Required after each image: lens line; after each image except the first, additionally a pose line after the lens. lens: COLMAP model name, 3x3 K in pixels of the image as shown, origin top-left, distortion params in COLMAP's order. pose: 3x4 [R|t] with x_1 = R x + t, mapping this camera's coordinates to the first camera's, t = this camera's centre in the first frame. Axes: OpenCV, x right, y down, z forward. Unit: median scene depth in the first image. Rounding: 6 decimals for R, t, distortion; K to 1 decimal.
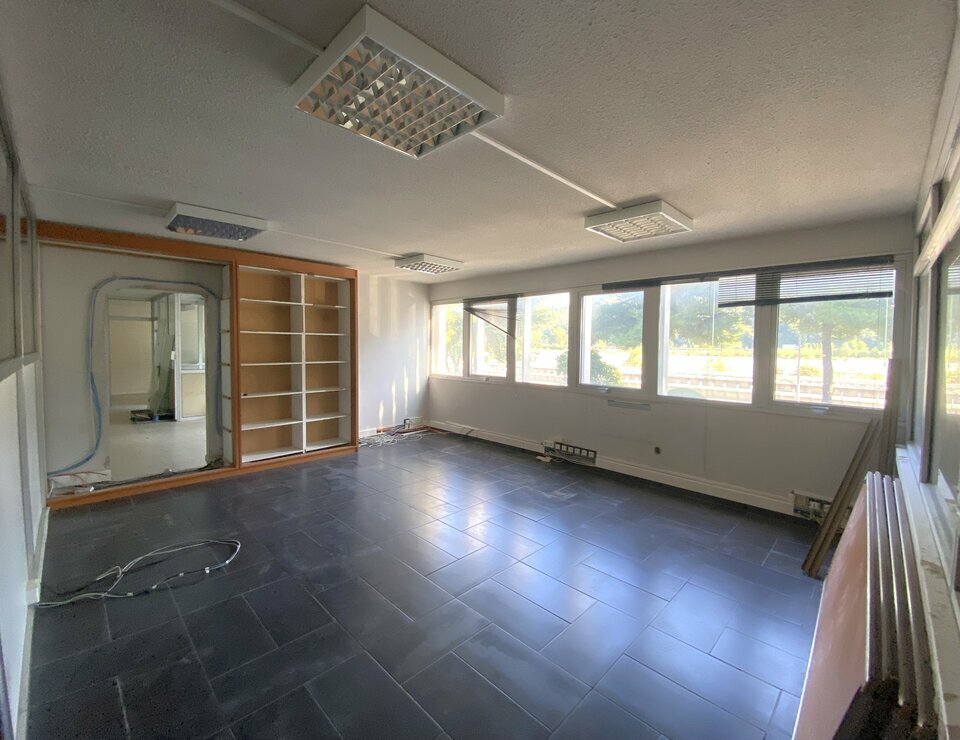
lens RADIAL K [[406.4, 0, 487.0], [0, 406.4, 354.4], [0, 0, 1]] dist [0.030219, 0.000074]
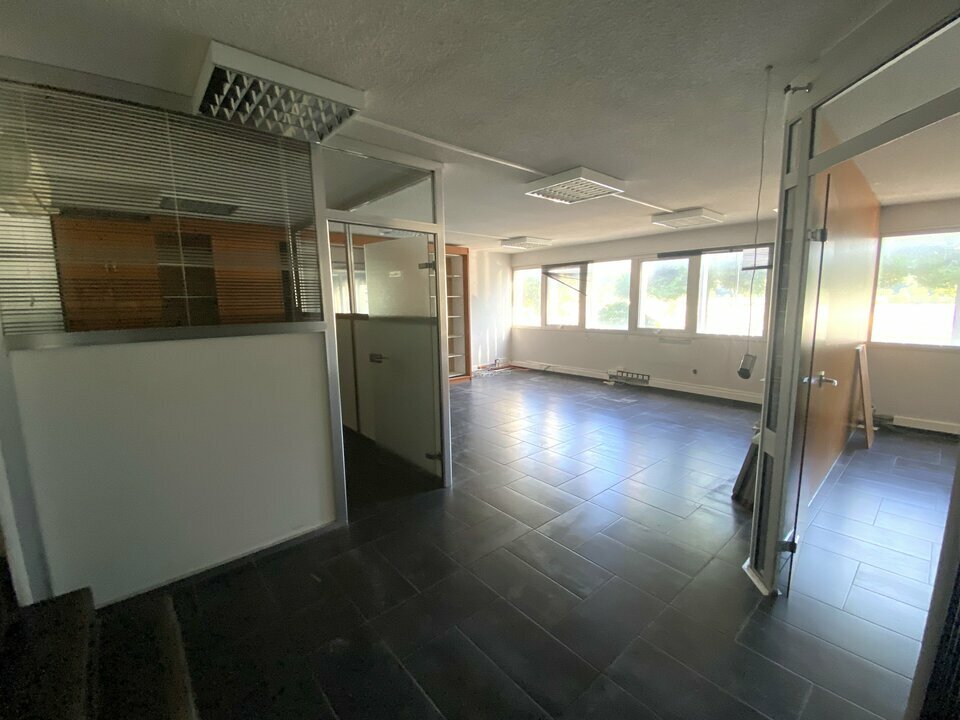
lens RADIAL K [[406.3, 0, 476.6], [0, 406.3, 360.4], [0, 0, 1]] dist [-0.007499, -0.000395]
pose [[0.994281, -0.013771, -0.105908, -0.145405], [0.026464, 0.992494, 0.119396, 0.003314], [0.103469, -0.121516, 0.987182, -0.360205]]
